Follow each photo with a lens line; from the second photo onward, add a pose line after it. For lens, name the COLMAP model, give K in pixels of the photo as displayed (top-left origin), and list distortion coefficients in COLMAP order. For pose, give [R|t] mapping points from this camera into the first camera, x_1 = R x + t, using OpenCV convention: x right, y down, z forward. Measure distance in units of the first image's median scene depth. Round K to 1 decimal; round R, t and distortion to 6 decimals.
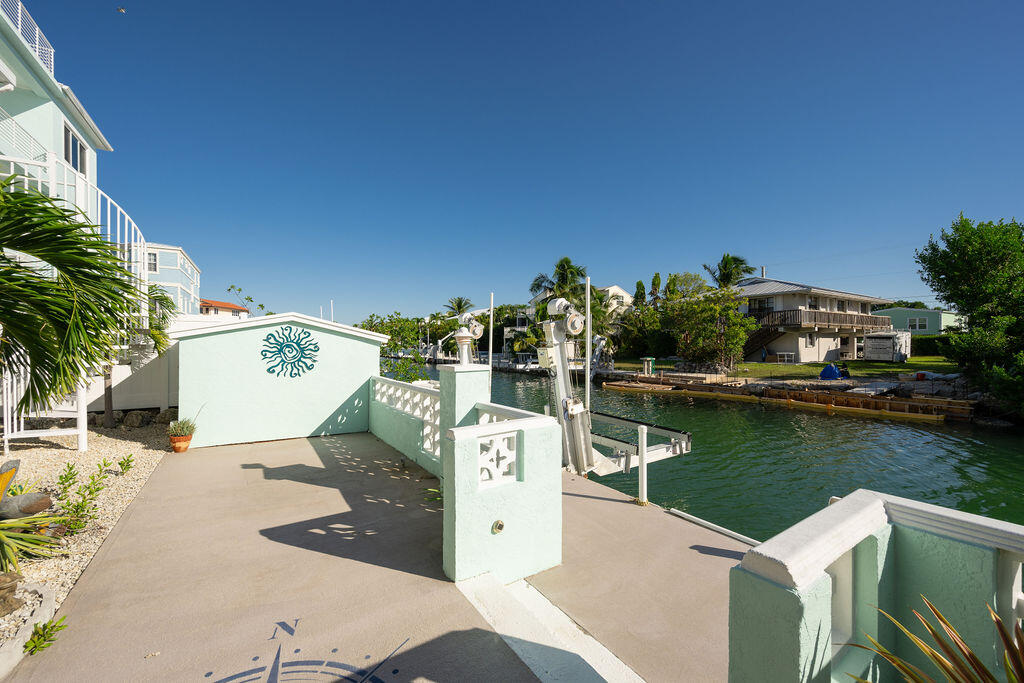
lens RADIAL K [[400.3, 0, 508.5], [0, 400.3, 348.3], [0, 0, 1]] dist [-0.003029, 0.000036]
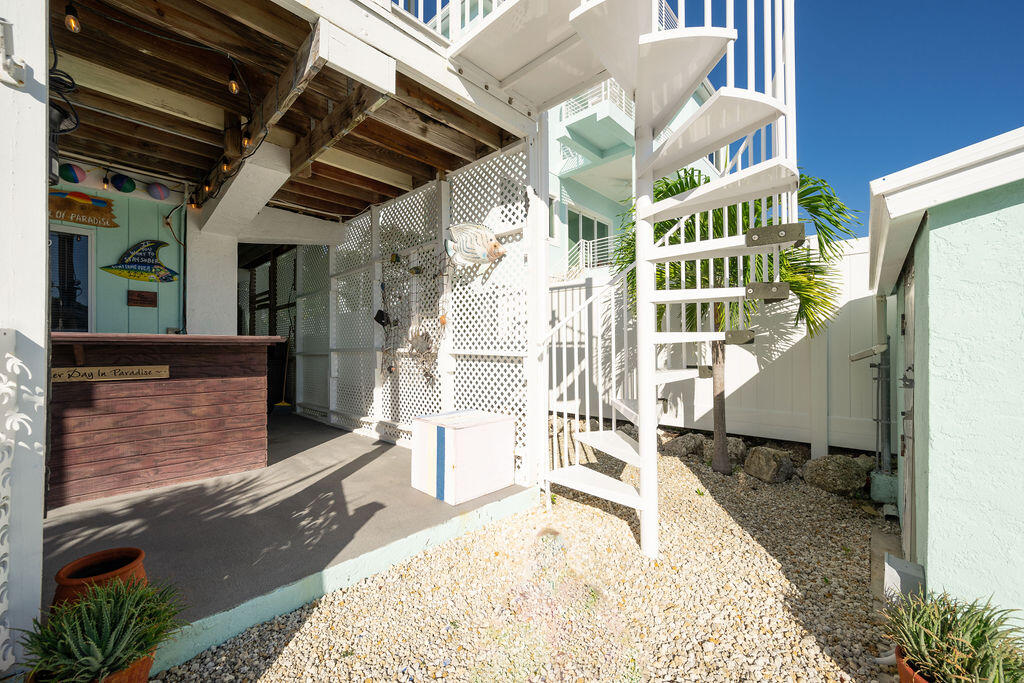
lens RADIAL K [[400.3, 0, 510.3], [0, 400.3, 347.2], [0, 0, 1]] dist [-0.003029, 0.000036]
pose [[0.247346, -0.018565, -0.968749, -0.173247], [-0.004423, 0.999784, -0.020289, 0.015174], [0.968917, 0.009303, 0.247211, 0.186324]]
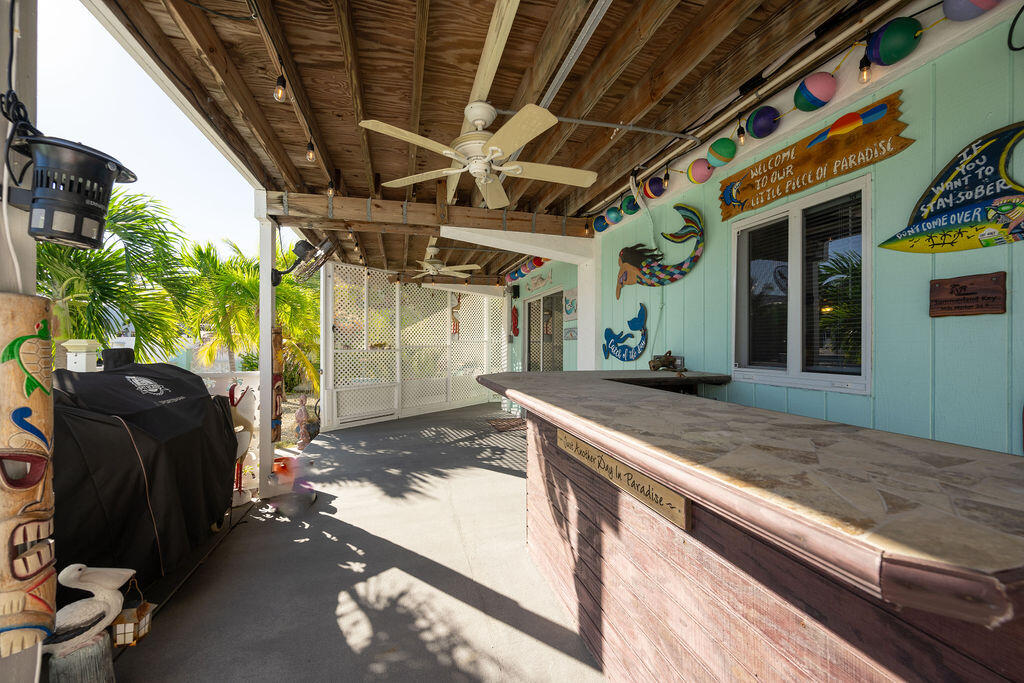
lens RADIAL K [[400.3, 0, 506.8], [0, 400.3, 346.1], [0, 0, 1]] dist [-0.003029, 0.000036]
pose [[-0.956106, -0.005978, 0.292960, -0.308661], [-0.001352, 0.999871, 0.015993, 0.000775], [-0.293018, 0.014895, -0.955991, 0.165073]]
